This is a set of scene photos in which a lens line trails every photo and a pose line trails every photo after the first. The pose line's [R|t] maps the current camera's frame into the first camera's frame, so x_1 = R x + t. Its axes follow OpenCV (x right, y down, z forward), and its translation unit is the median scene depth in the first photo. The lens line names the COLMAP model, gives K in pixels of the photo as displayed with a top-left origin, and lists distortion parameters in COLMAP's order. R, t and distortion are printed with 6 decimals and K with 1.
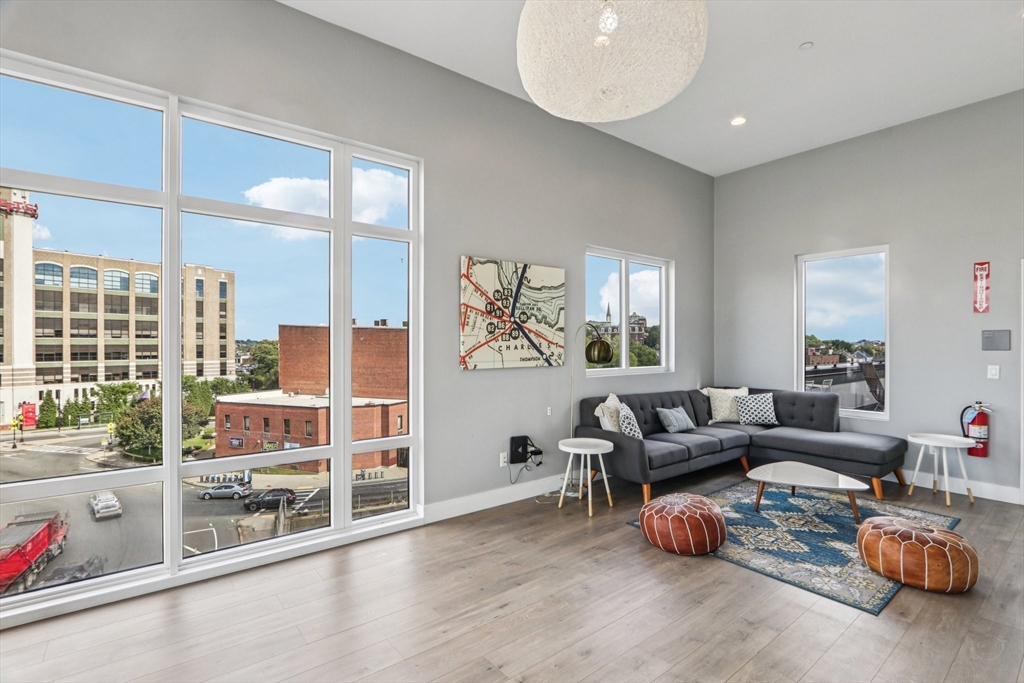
lens RADIAL K [[488.6, 0, 508.3], [0, 488.6, 341.5], [0, 0, 1]] dist [-0.001293, -0.000153]
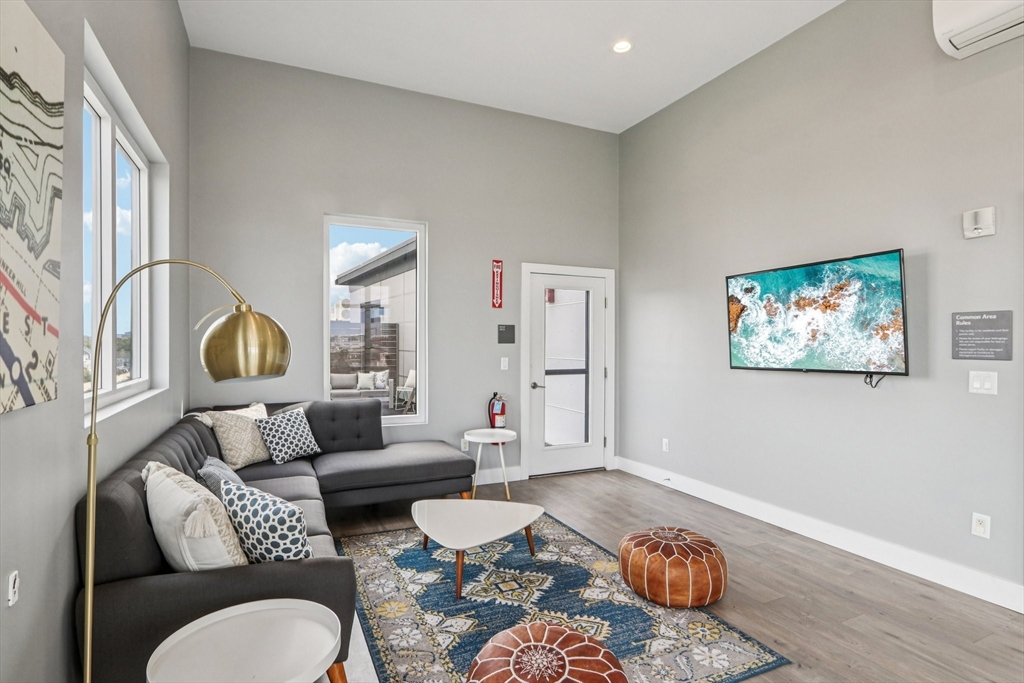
lens RADIAL K [[519.1, 0, 507.5], [0, 519.1, 344.4], [0, 0, 1]] dist [-0.004948, -0.000382]
pose [[0.235769, -0.002361, 0.971806, -0.117343], [-0.013219, 0.999897, 0.005637, 0.013602], [-0.971719, -0.014175, 0.235713, 0.716711]]
